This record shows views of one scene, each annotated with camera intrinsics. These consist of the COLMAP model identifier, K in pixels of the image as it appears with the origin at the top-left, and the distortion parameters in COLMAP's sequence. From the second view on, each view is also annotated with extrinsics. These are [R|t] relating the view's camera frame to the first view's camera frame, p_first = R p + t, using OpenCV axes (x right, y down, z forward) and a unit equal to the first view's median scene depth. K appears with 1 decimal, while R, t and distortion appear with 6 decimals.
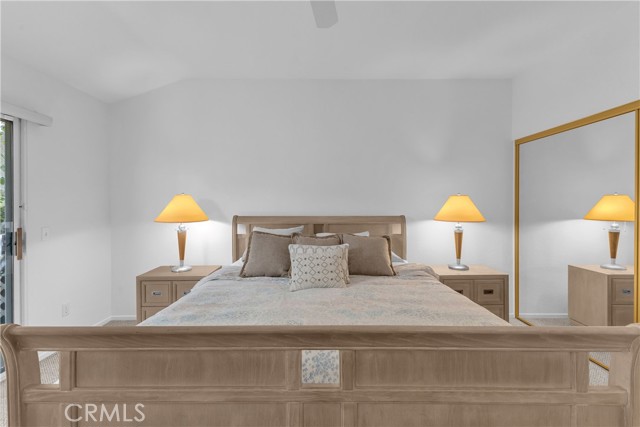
lens RADIAL K [[279.0, 0, 319.0], [0, 279.0, 207.2], [0, 0, 1]] dist [-0.002034, -0.000157]
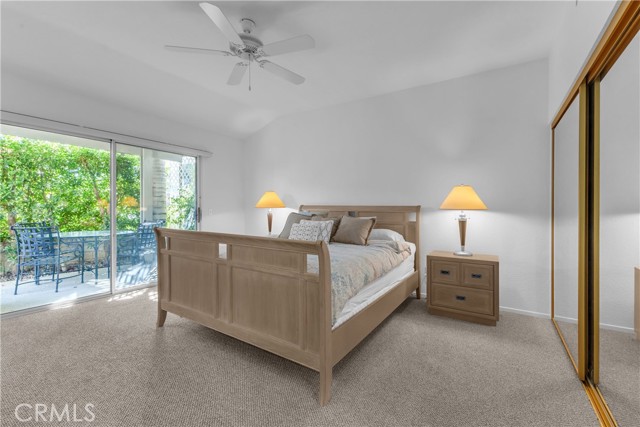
lens RADIAL K [[279.0, 0, 323.2], [0, 279.0, 212.2], [0, 0, 1]] dist [-0.002034, -0.000157]
pose [[0.838128, 0.017176, -0.545203, 0.691931], [-0.015328, 0.999851, 0.007936, 0.062616], [0.545258, 0.001706, 0.838267, -0.199277]]
